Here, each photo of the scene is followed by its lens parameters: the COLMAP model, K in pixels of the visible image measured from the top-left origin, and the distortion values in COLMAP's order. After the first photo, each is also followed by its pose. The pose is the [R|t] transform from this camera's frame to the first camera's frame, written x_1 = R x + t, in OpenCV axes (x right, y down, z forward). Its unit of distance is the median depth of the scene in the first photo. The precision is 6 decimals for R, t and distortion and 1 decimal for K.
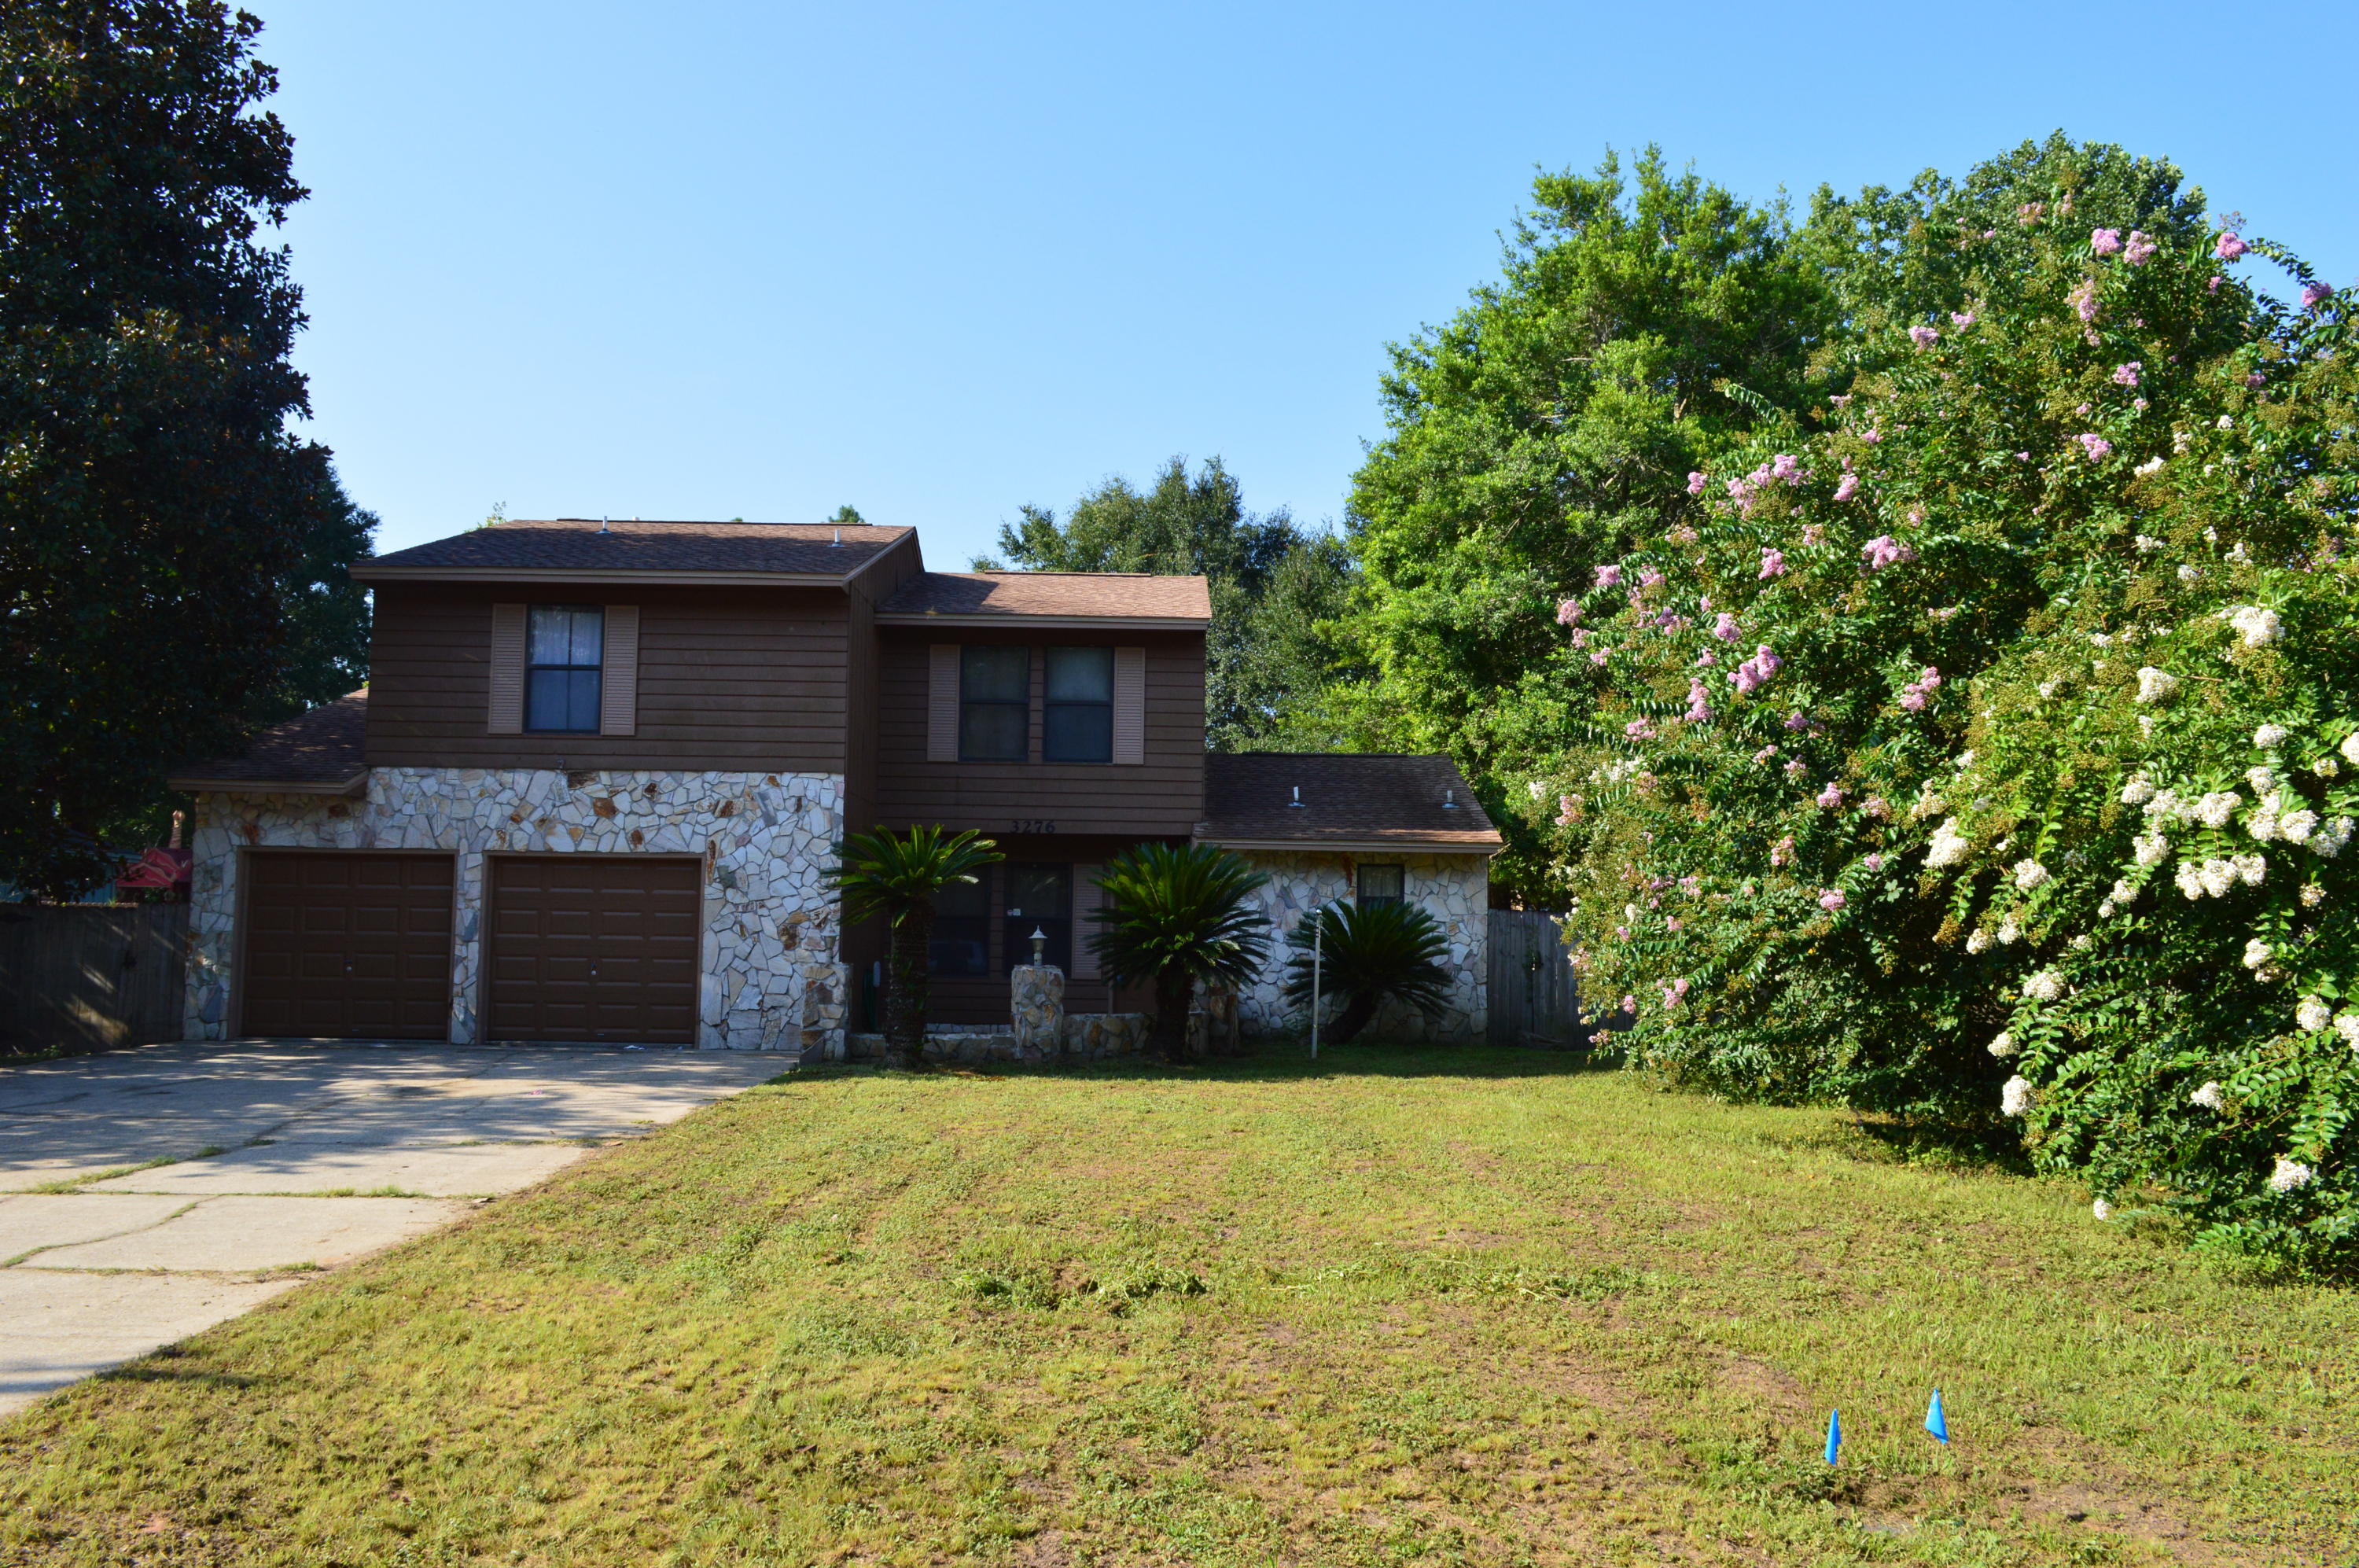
lens RADIAL K [[1850.7, 0, 1179.5], [0, 1850.7, 784.0], [0, 0, 1]] dist [-0.016142, 0.008549]
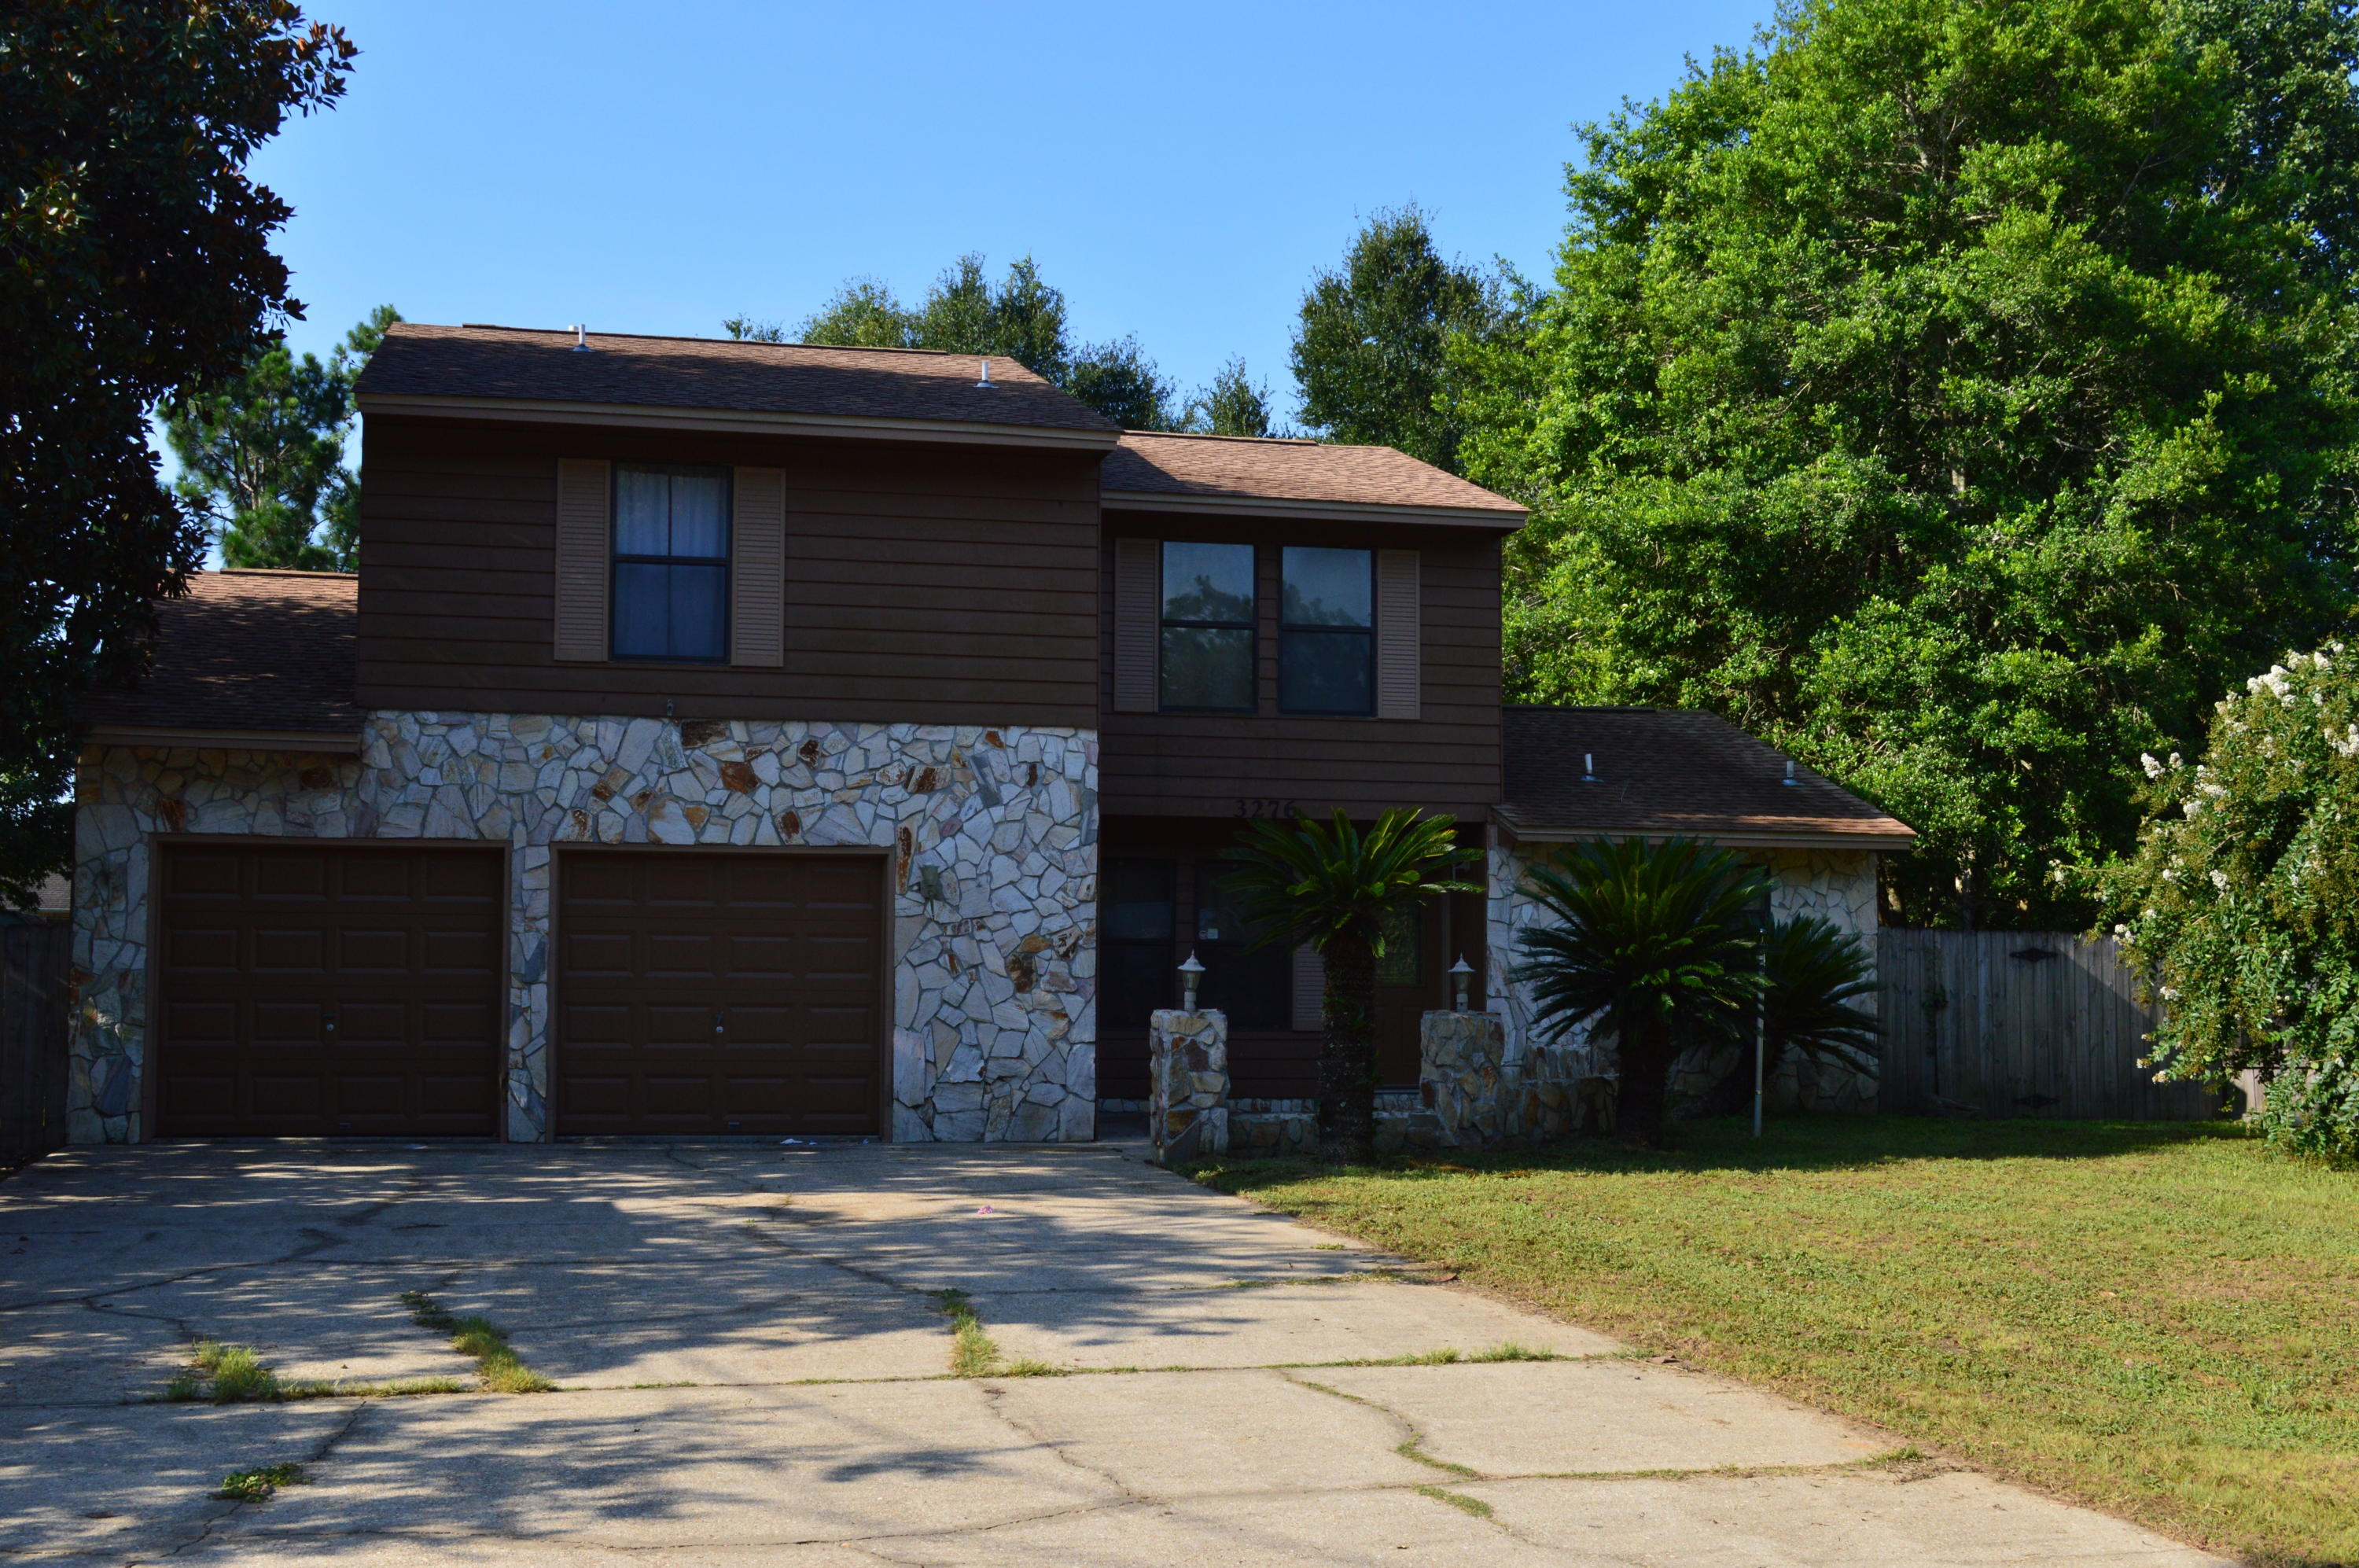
lens RADIAL K [[2729.4, 0, 1179.5], [0, 2729.4, 784.0], [0, 0, 1]] dist [-0.035094, 0.032638]
pose [[0.975931, 0.007946, 0.217935, -0.369433], [-0.011449, 0.999825, 0.014815, -0.000756], [-0.217779, -0.016953, 0.975851, 0.025350]]
